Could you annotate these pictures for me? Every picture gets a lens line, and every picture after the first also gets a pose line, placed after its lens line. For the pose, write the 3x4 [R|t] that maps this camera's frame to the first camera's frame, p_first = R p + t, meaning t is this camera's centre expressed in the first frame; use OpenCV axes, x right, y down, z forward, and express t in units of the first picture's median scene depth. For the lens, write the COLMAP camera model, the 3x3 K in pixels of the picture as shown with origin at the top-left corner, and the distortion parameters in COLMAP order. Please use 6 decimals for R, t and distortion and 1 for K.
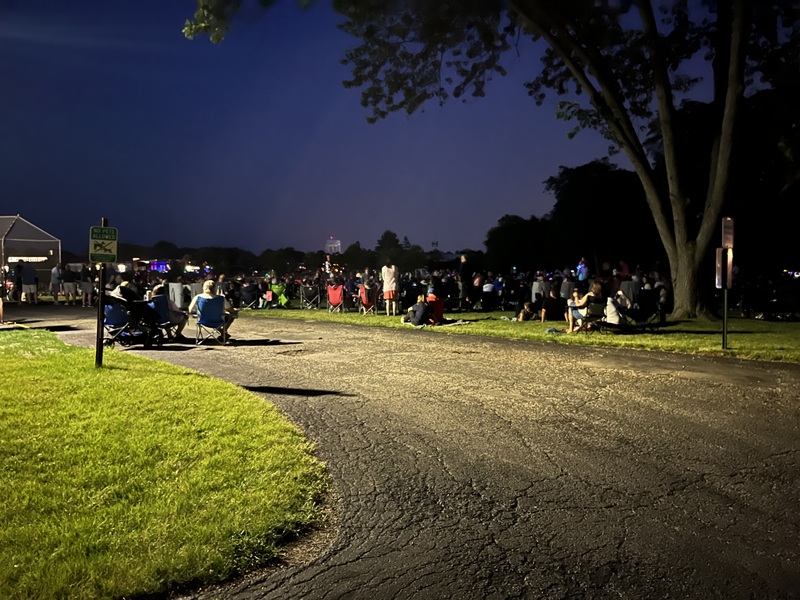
lens RADIAL K [[639.2, 0, 400.0], [0, 639.2, 300.0], [0, 0, 1]] dist [0.037153, -0.001796]
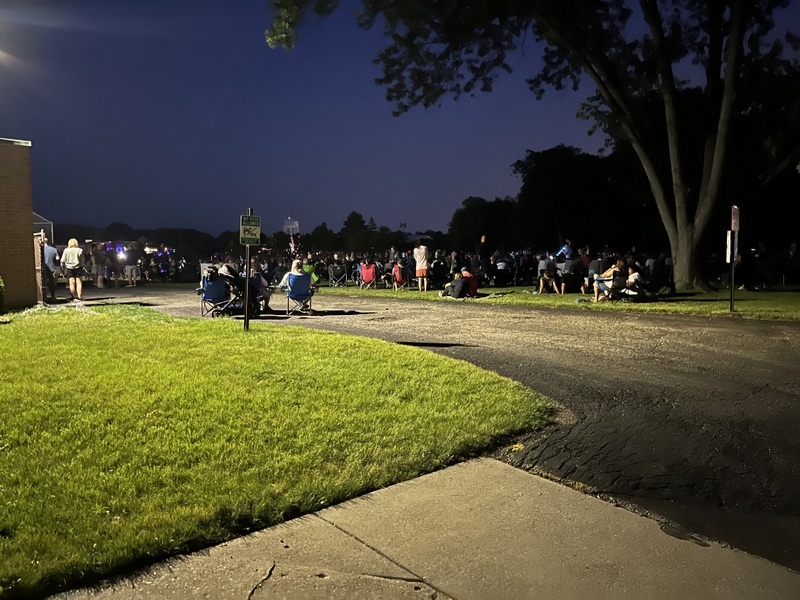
lens RADIAL K [[639.2, 0, 400.0], [0, 639.2, 300.0], [0, 0, 1]] dist [0.037153, -0.001796]
pose [[0.997462, -0.010343, 0.070451, -0.133233], [0.008261, 0.999522, 0.029780, 0.006457], [-0.070726, -0.029122, 0.997071, -0.117844]]
